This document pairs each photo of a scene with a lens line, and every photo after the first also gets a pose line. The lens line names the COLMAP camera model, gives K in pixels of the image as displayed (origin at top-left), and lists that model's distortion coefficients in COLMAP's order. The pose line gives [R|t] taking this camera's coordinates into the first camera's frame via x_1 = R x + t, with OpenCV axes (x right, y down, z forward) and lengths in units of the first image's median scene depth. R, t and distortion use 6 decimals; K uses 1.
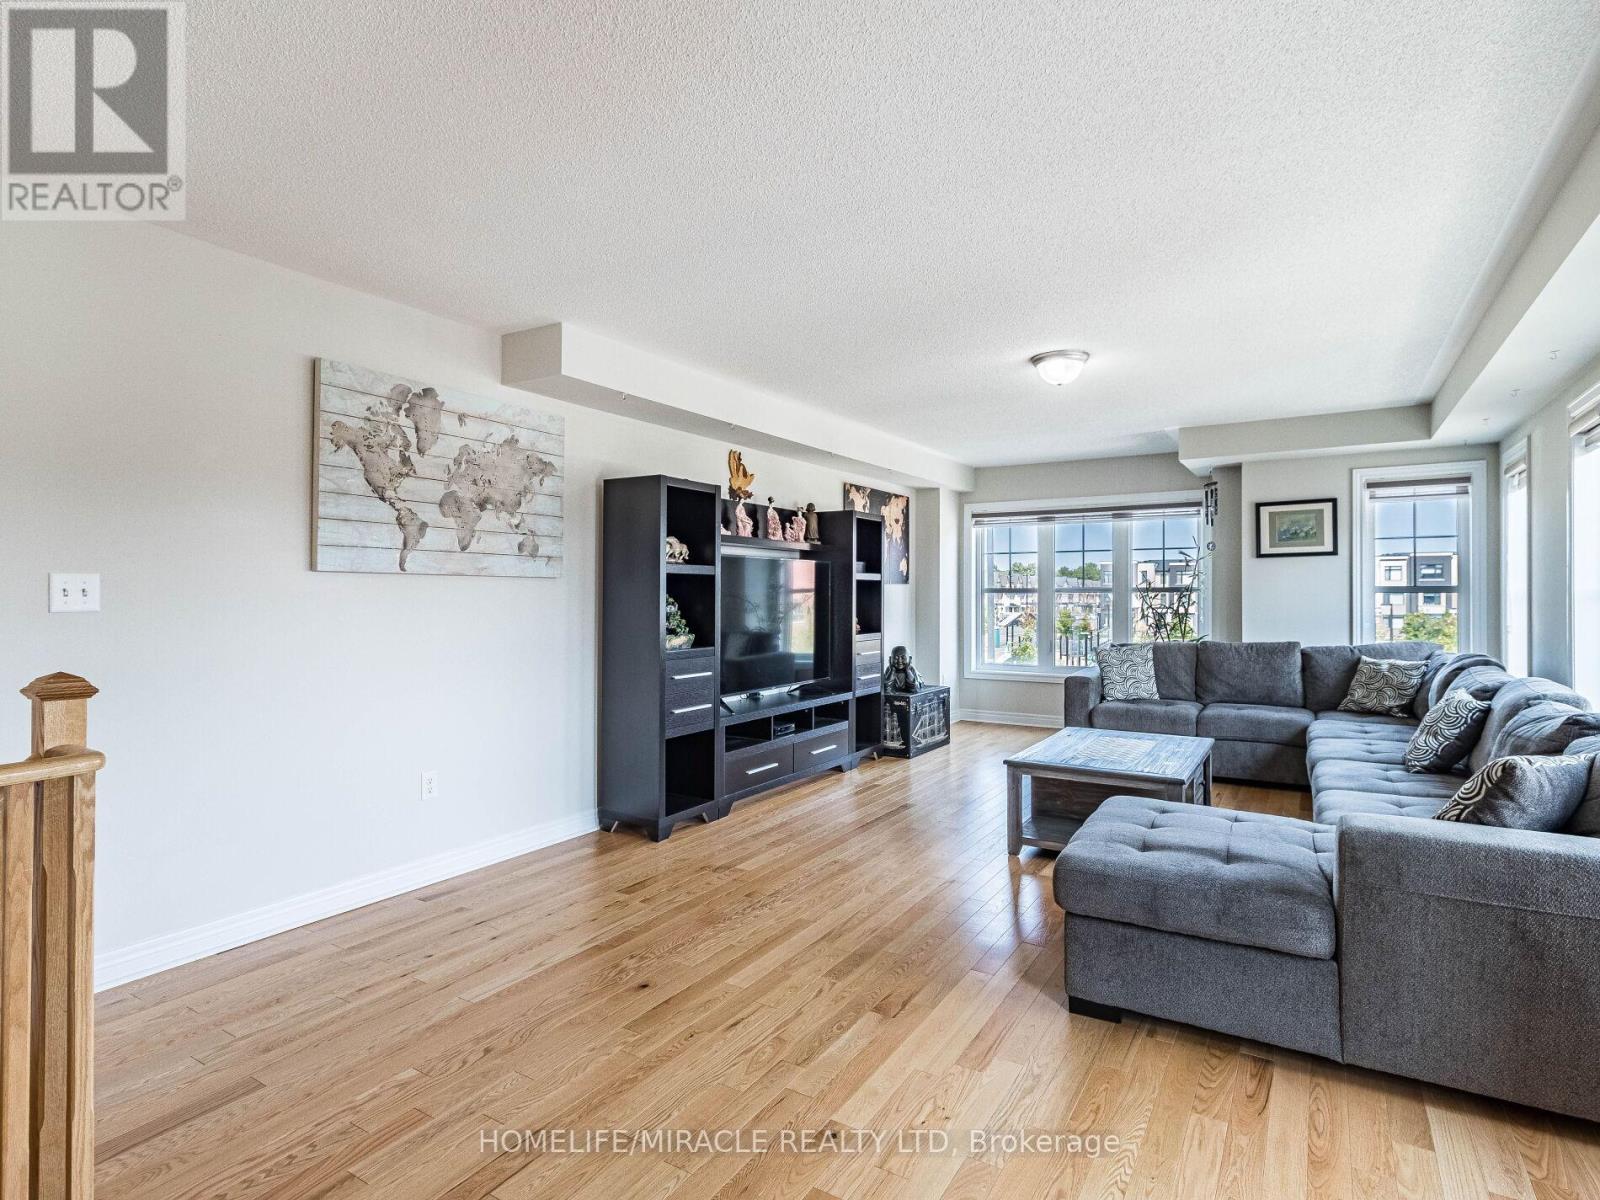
lens RADIAL K [[815.8, 0, 833.4], [0, 815.8, 604.1], [0, 0, 1]] dist [0.002555, 0.000373]
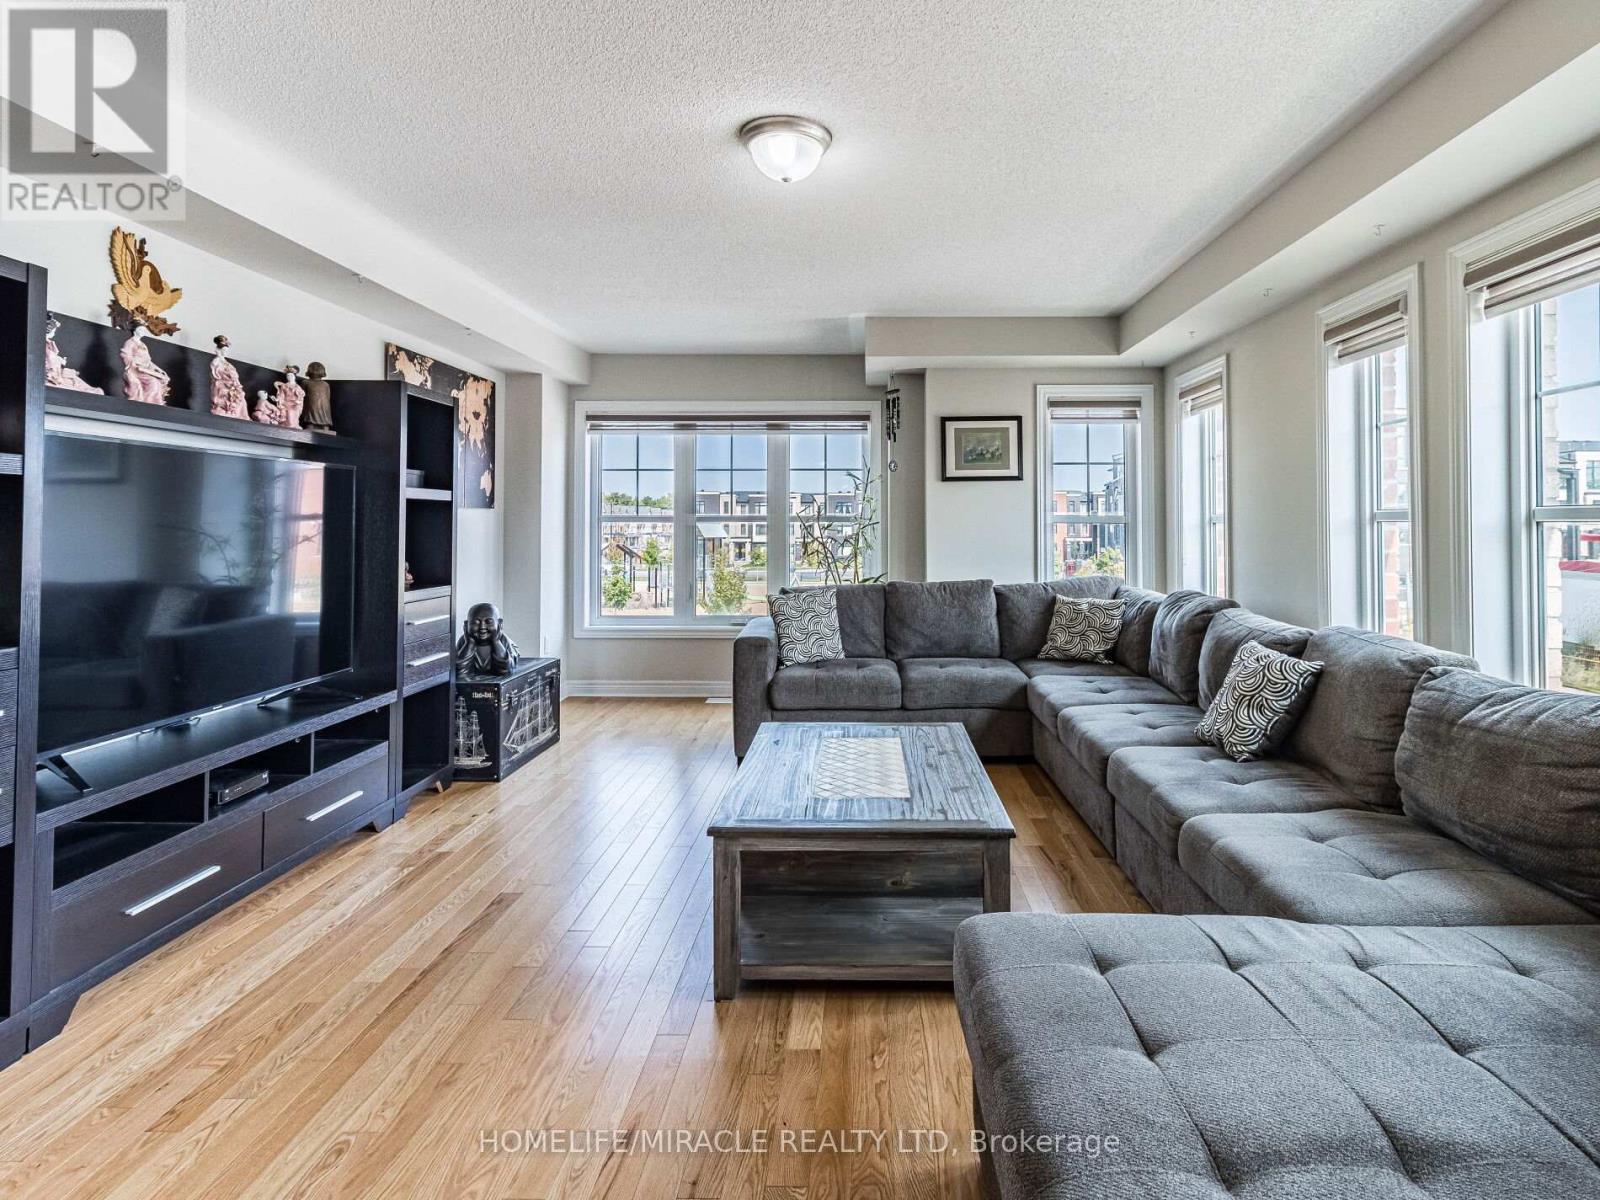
lens RADIAL K [[843.0, 0, 859.9], [0, 843.0, 512.4], [0, 0, 1]] dist [0.001493, 0.000115]
pose [[0.868881, 0.008779, 0.494943, 0.010905], [0.004132, 0.999679, -0.024985, -0.003022], [-0.495003, 0.023754, 0.868566, 0.293925]]
